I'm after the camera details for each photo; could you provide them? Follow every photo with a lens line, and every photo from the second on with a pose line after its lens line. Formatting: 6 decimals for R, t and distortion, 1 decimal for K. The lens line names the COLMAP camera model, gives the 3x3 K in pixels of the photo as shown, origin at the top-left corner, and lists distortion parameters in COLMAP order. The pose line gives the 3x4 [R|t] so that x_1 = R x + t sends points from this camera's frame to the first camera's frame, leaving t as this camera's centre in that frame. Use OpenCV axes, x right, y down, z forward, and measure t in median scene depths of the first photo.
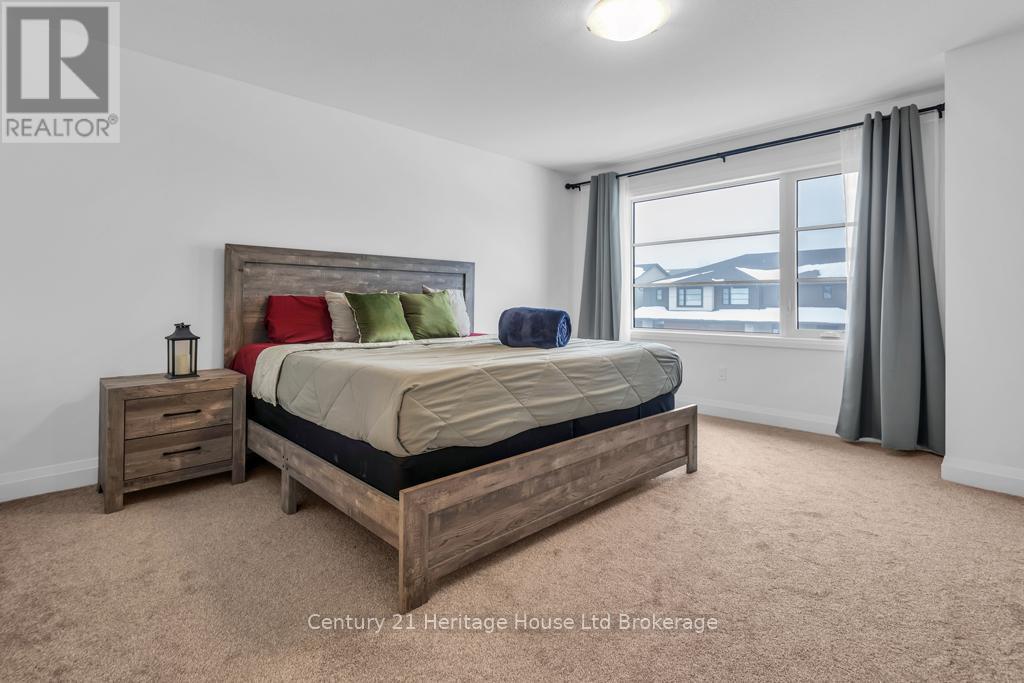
lens RADIAL K [[484.7, 0, 505.1], [0, 484.7, 333.1], [0, 0, 1]] dist [0.000485, 0.000872]
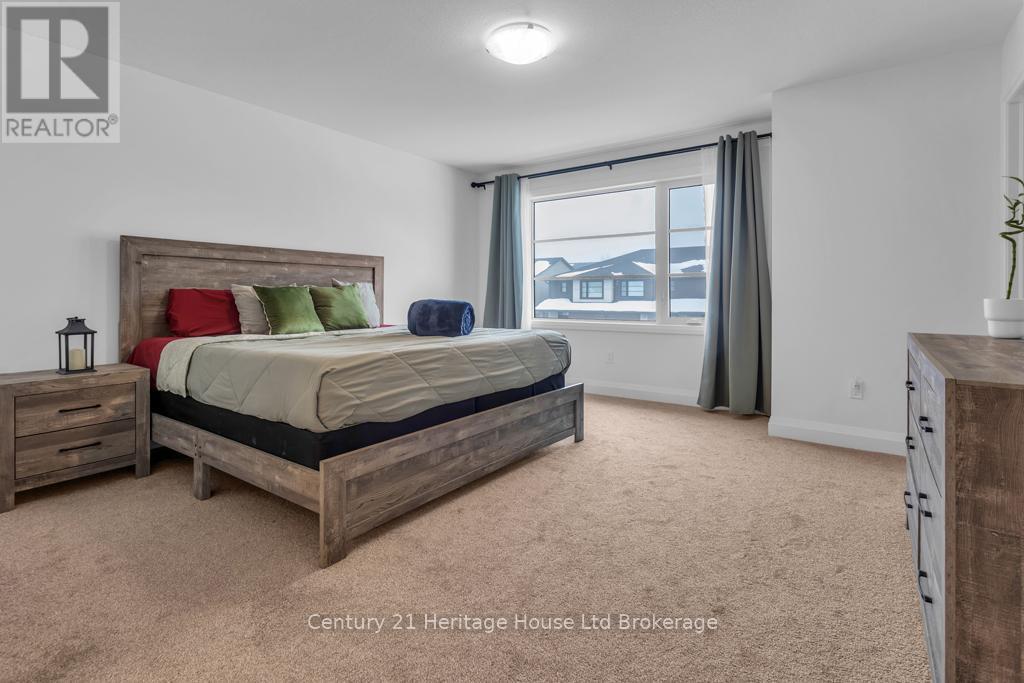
lens RADIAL K [[504.5, 0, 499.5], [0, 504.5, 309.5], [0, 0, 1]] dist [0.001915, 0.009113]
pose [[0.986090, -0.008086, 0.166015, 0.001879], [0.013824, 0.999345, -0.033435, 0.011106], [-0.165636, 0.035265, 0.985556, -0.159736]]
